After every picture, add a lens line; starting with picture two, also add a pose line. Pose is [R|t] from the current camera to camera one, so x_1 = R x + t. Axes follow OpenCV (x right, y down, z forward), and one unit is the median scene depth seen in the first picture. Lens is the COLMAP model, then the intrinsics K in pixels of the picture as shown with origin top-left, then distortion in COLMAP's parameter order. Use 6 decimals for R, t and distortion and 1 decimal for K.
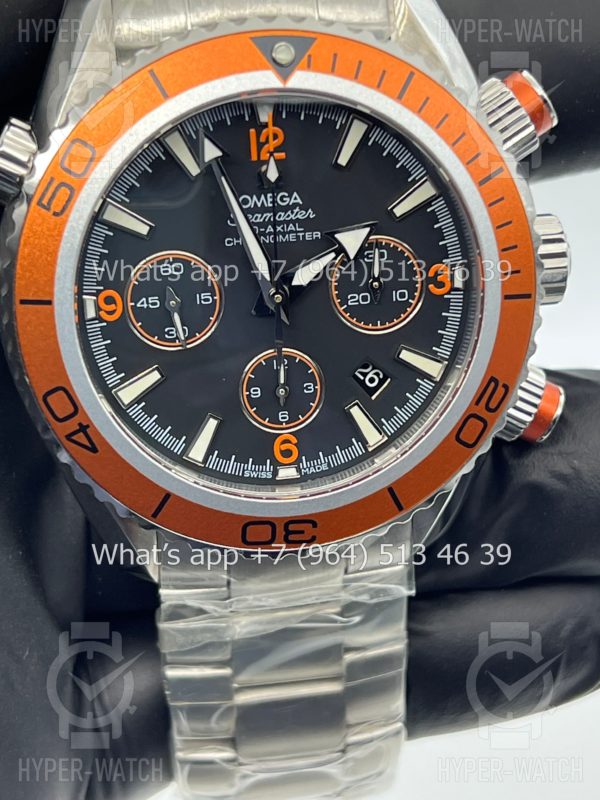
lens RADIAL K [[1892.7, 0, 300.0], [0, 1892.7, 400.0], [0, 0, 1]] dist [0.228838, -0.873717]
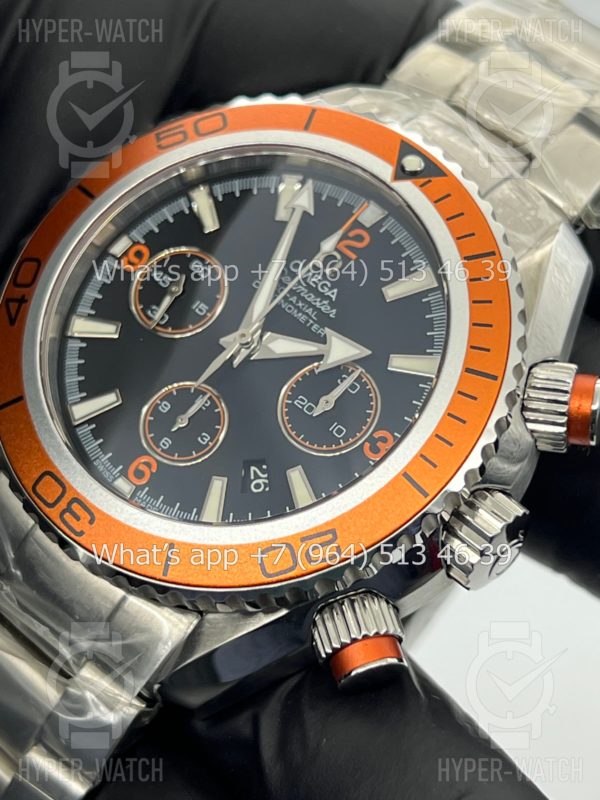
lens RADIAL K [[1892.7, 0, 300.0], [0, 1892.7, 400.0], [0, 0, 1]] dist [0.228838, -0.873717]
pose [[0.647639, 0.533503, -0.544003, 0.551331], [-0.746431, 0.587585, -0.312387, 0.247185], [0.152988, 0.608374, 0.778765, 0.256583]]
